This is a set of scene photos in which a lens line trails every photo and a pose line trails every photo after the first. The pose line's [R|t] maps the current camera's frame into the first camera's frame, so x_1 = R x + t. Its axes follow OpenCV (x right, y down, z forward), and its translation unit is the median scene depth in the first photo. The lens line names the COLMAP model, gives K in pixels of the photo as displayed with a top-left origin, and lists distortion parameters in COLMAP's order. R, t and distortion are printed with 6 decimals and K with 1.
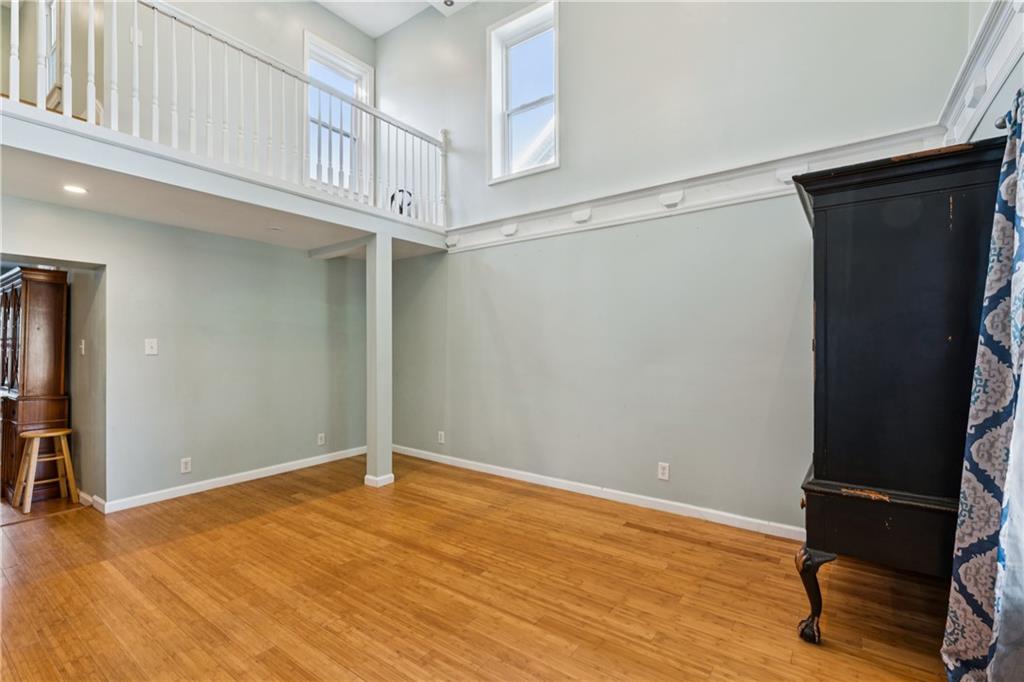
lens RADIAL K [[460.4, 0, 508.7], [0, 460.4, 351.6], [0, 0, 1]] dist [0.001011, -0.000098]
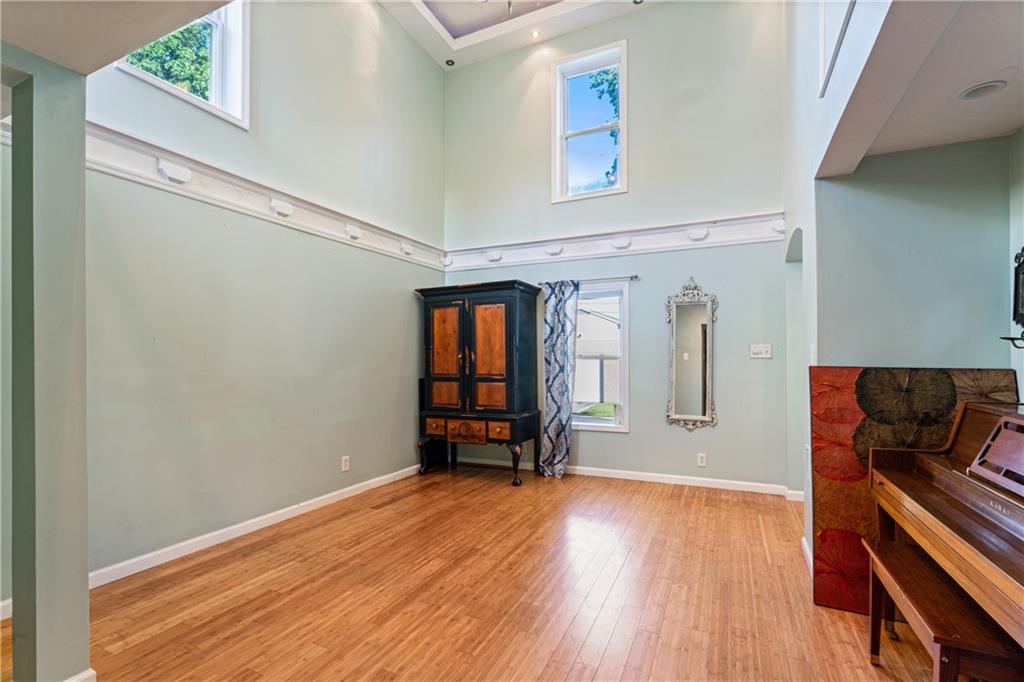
lens RADIAL K [[460.4, 0, 508.7], [0, 460.4, 351.6], [0, 0, 1]] dist [0.001011, -0.000098]
pose [[-0.185388, 0.016088, 0.982534, -0.975060], [0.009935, 0.999846, -0.014497, 0.001556], [-0.982615, 0.007074, -0.185519, 0.905027]]
